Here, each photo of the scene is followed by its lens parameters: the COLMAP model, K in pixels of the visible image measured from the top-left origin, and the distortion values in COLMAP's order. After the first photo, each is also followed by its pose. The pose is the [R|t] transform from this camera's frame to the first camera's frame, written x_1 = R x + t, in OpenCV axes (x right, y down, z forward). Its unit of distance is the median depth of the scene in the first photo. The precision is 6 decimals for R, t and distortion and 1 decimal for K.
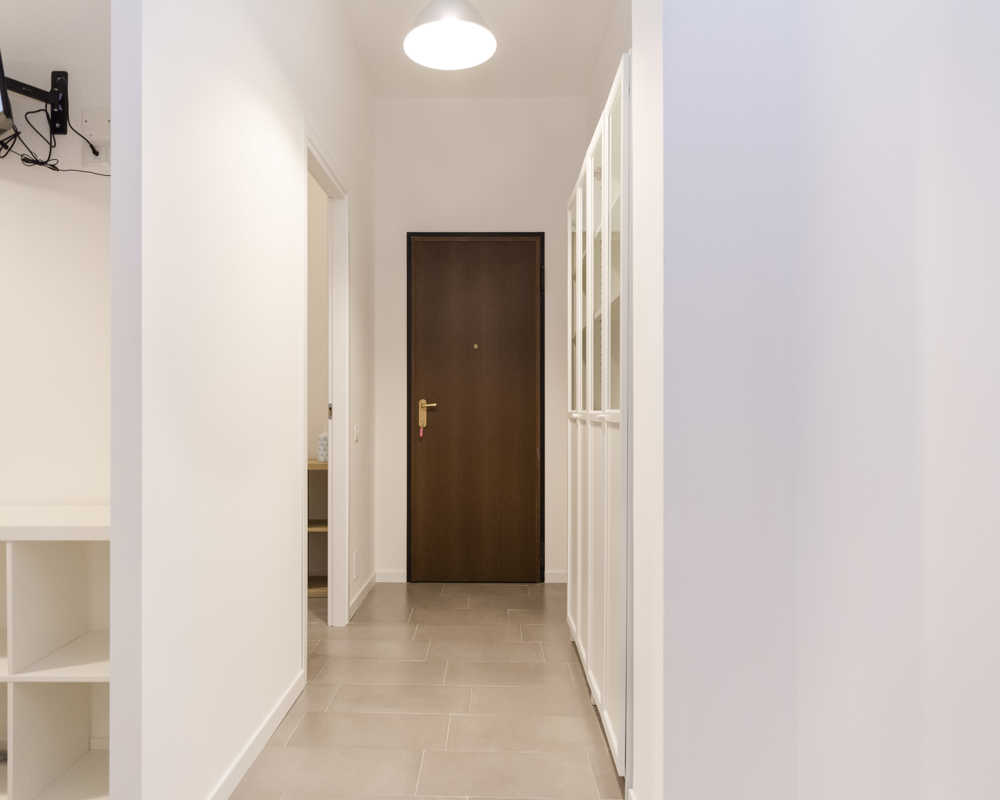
lens RADIAL K [[672.3, 0, 504.1], [0, 672.3, 396.1], [0, 0, 1]] dist [0.006051, 0.000574]
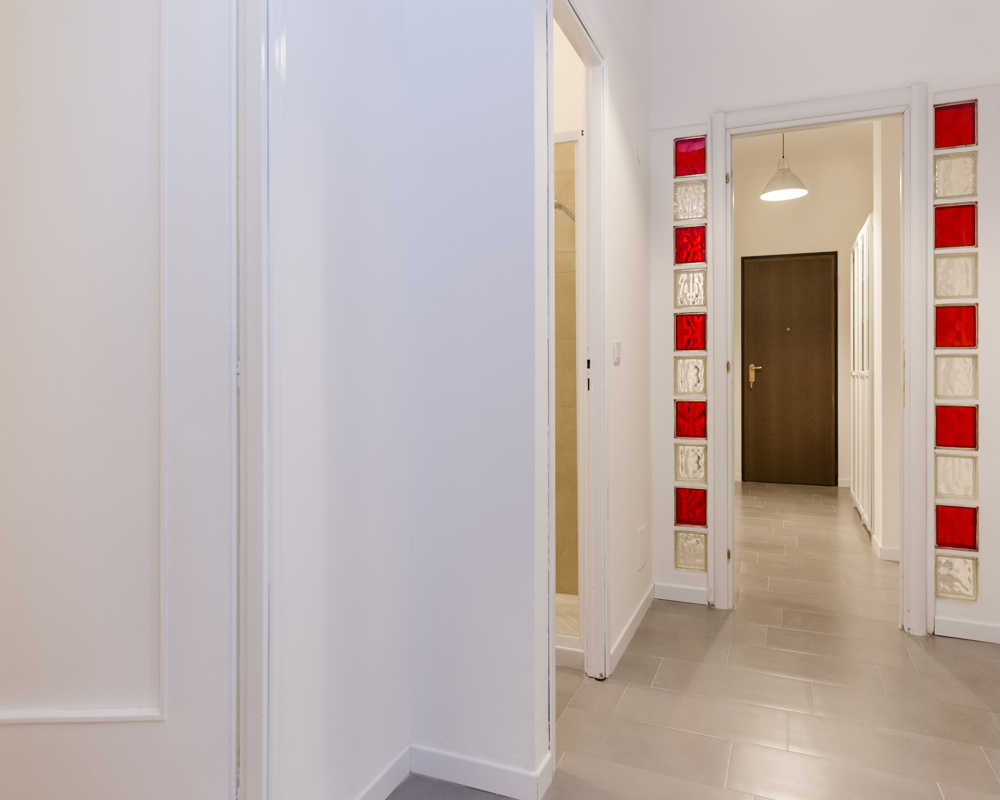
lens RADIAL K [[743.5, 0, 502.6], [0, 743.5, 364.2], [0, 0, 1]] dist [-0.003639, -0.001288]
pose [[0.929025, -0.002976, -0.370006, -0.021298], [0.006021, 0.999957, 0.007075, -0.010786], [0.369969, -0.008800, 0.929003, -0.810135]]
